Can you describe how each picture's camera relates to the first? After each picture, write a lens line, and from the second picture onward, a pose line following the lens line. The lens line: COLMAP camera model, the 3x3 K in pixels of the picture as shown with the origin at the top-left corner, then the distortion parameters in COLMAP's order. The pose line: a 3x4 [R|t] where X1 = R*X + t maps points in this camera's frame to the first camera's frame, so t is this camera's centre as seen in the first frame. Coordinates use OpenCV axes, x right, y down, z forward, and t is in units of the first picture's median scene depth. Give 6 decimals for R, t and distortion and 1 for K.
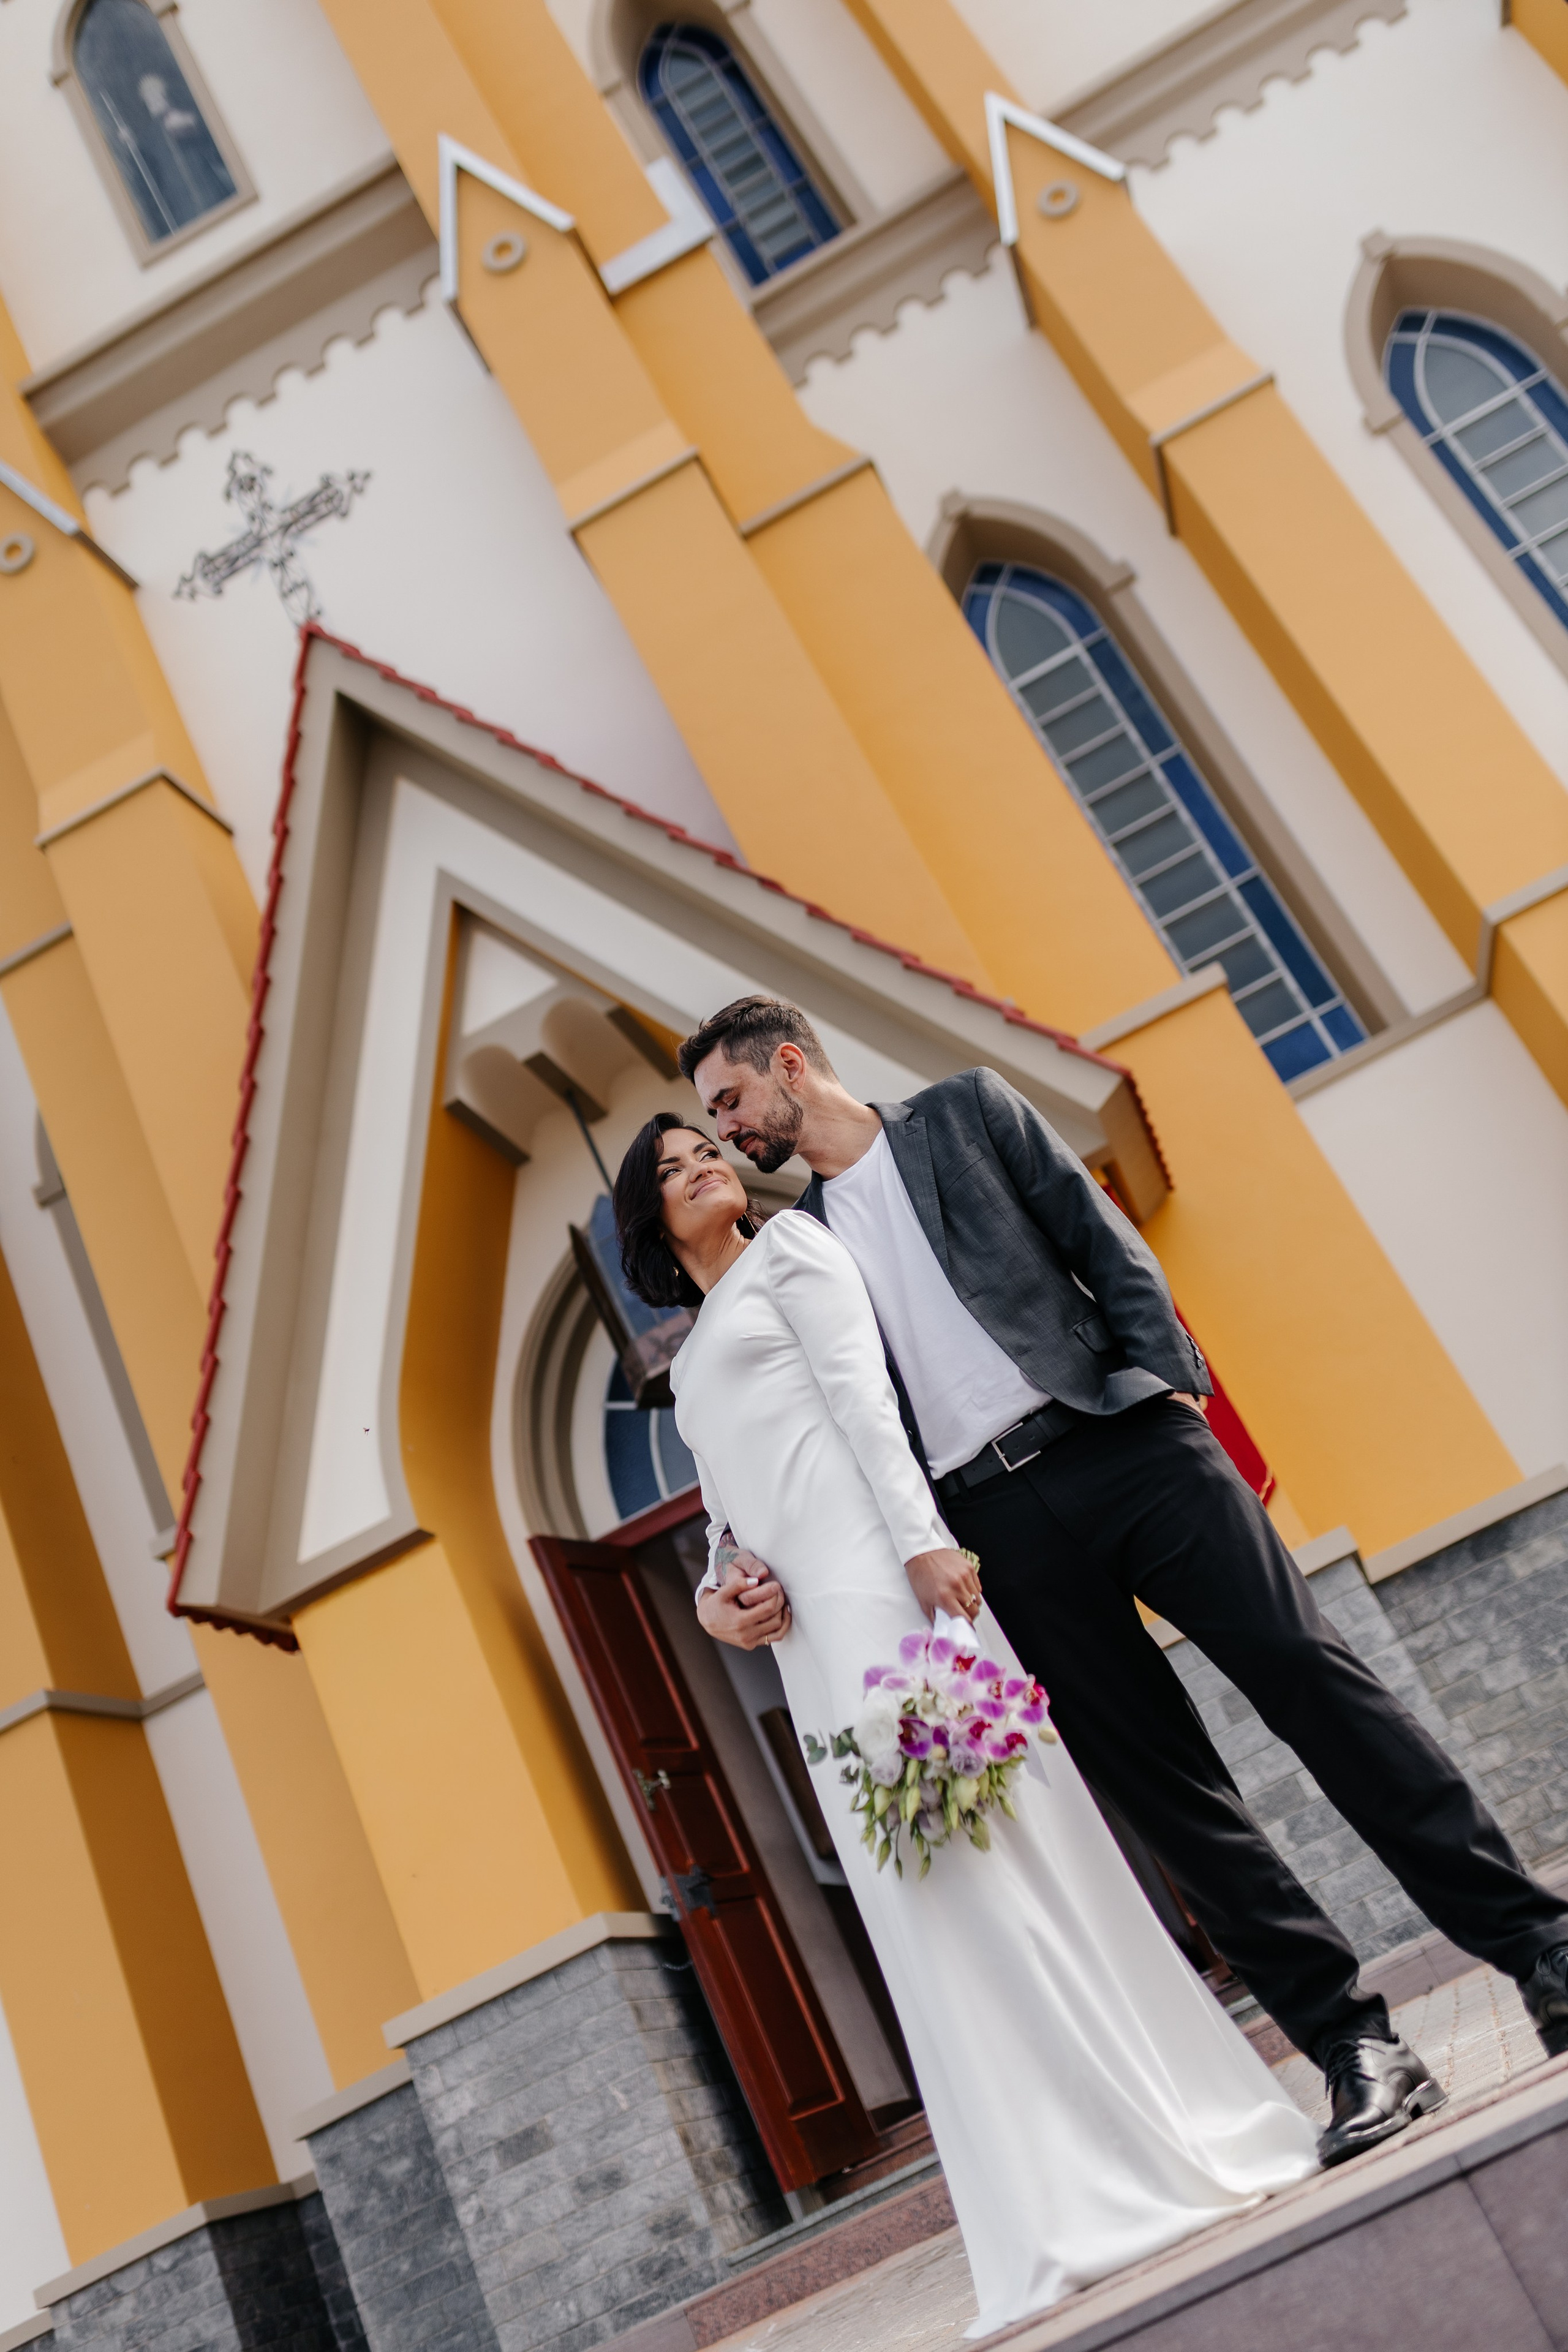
lens RADIAL K [[2205.3, 0, 782.2], [0, 2205.3, 1177.0], [0, 0, 1]] dist [0.064368, -0.078423]
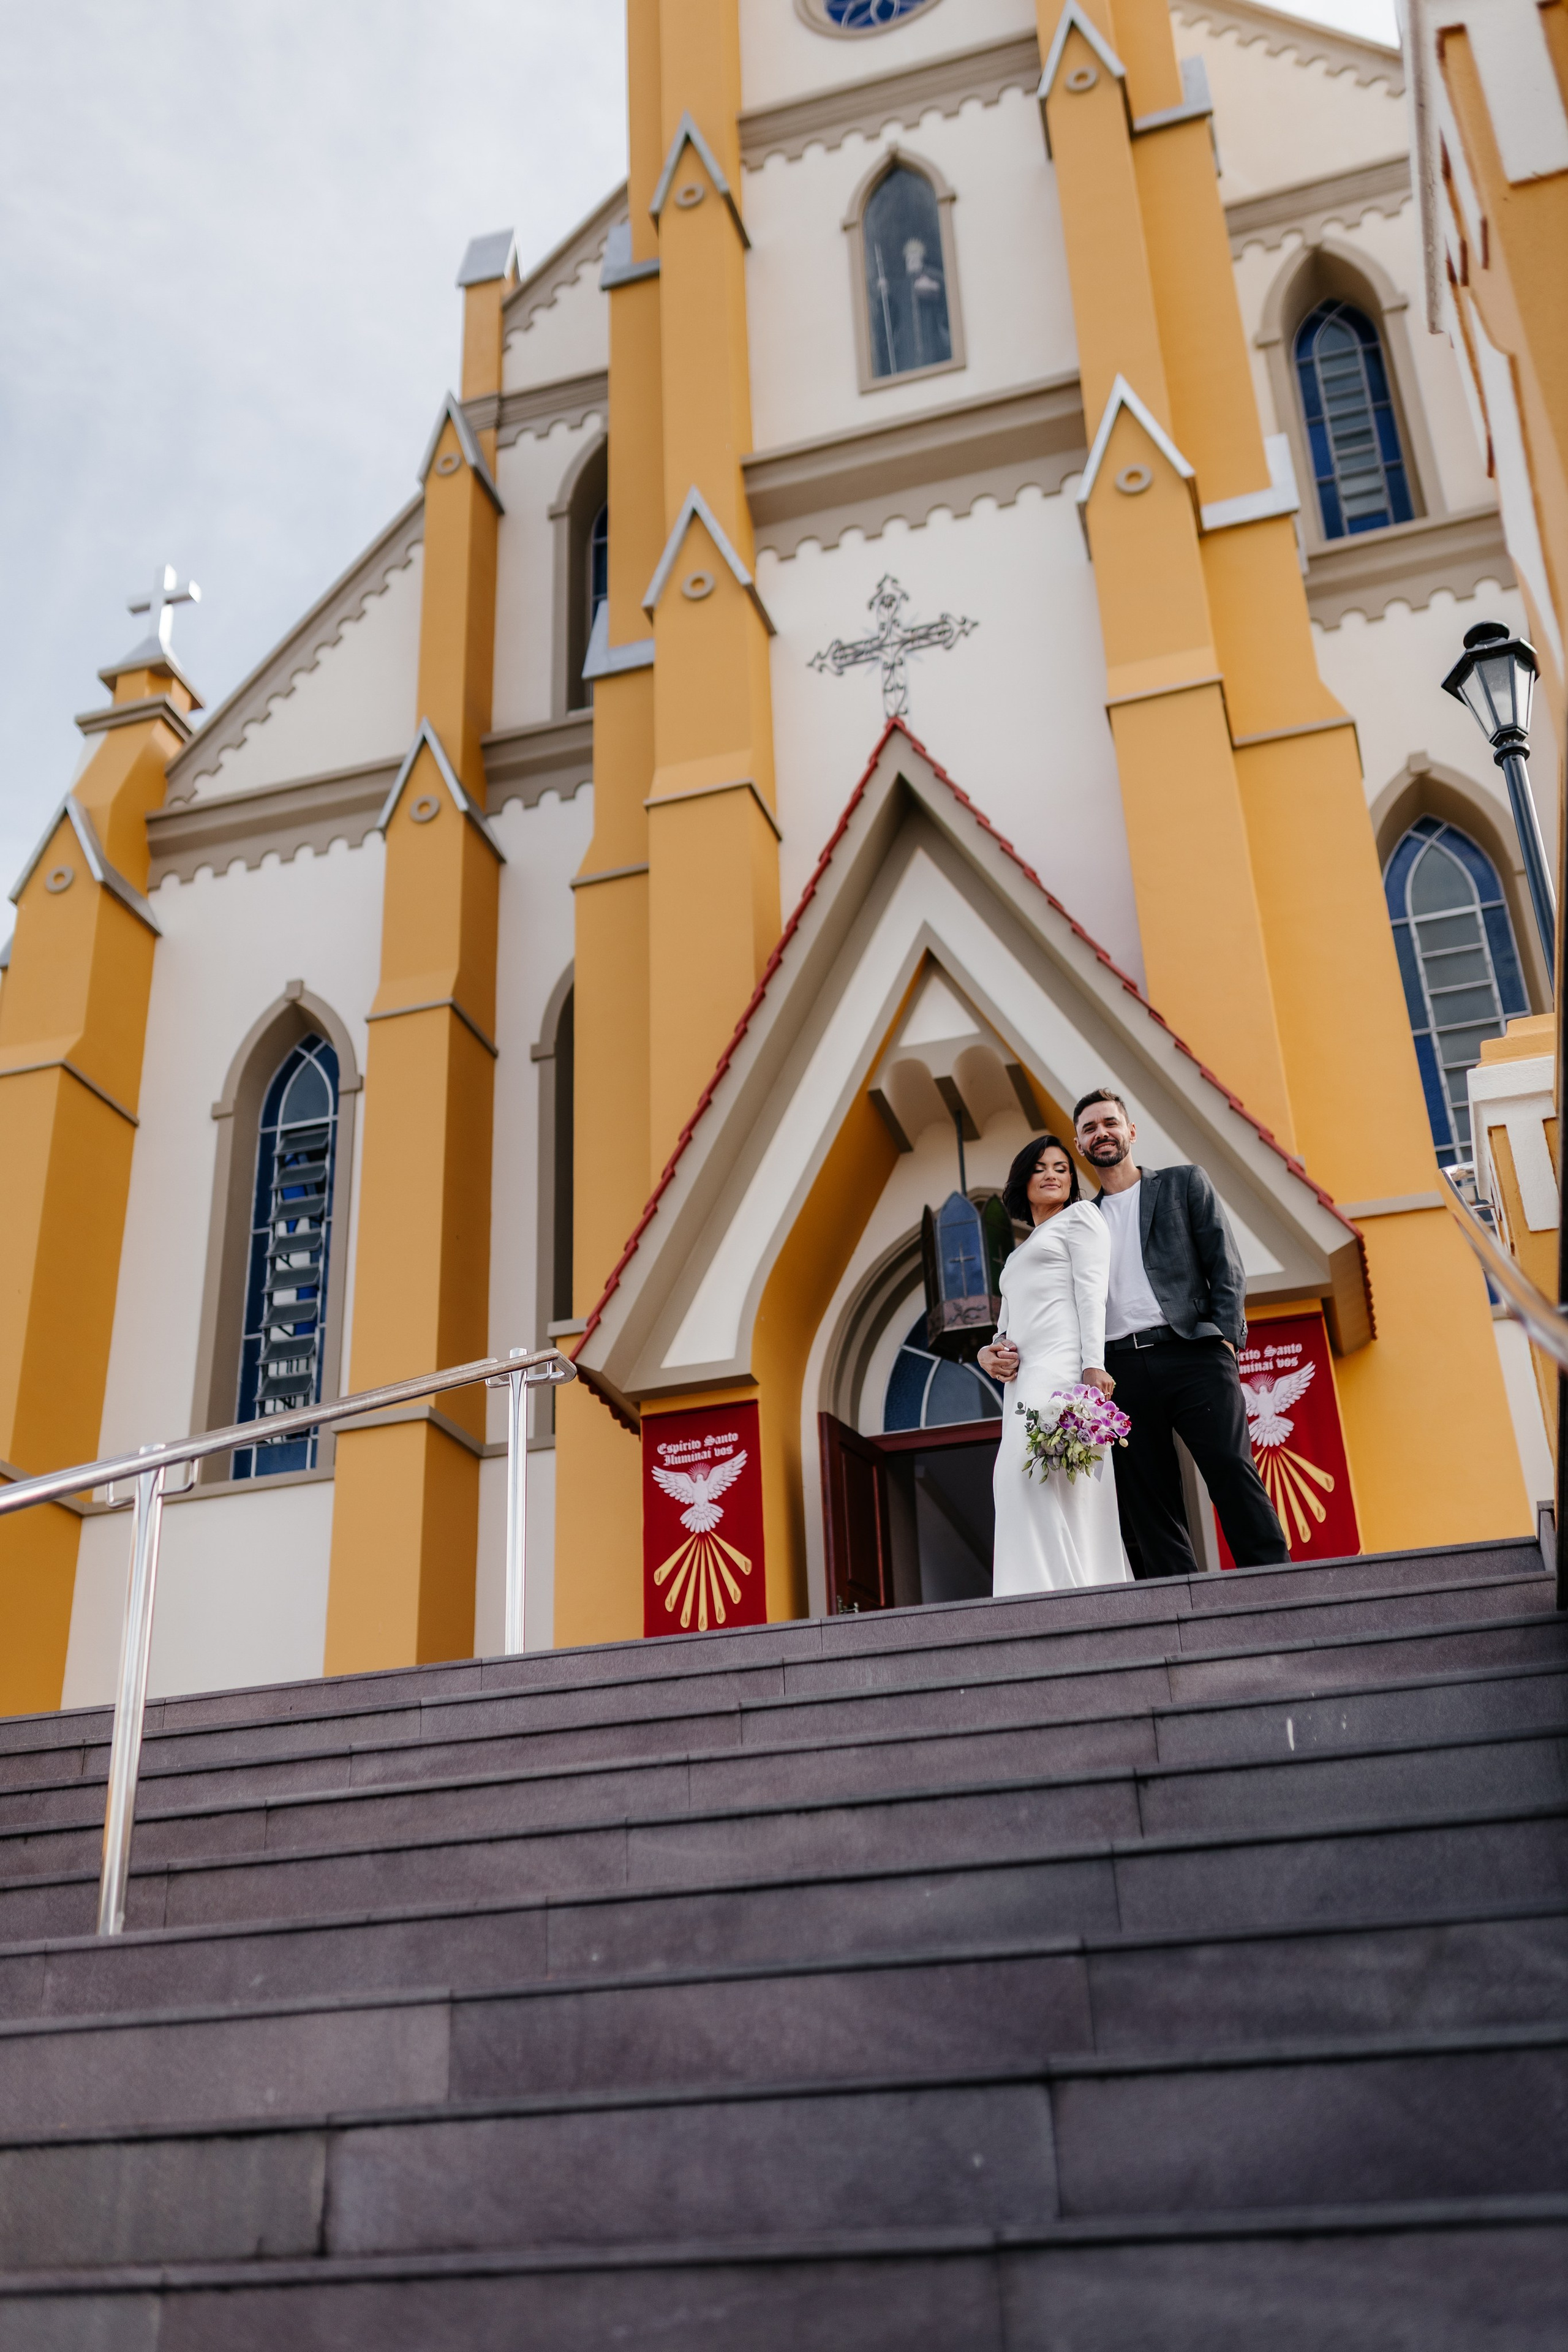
lens RADIAL K [[2094.3, 0, 776.5], [0, 2094.3, 1177.6], [0, 0, 1]] dist [0.046354, -0.079168]
pose [[0.927830, 0.339171, -0.155223, 0.010390], [-0.341121, 0.939904, 0.014729, 0.017514], [0.150890, 0.039284, 0.987770, -0.257635]]
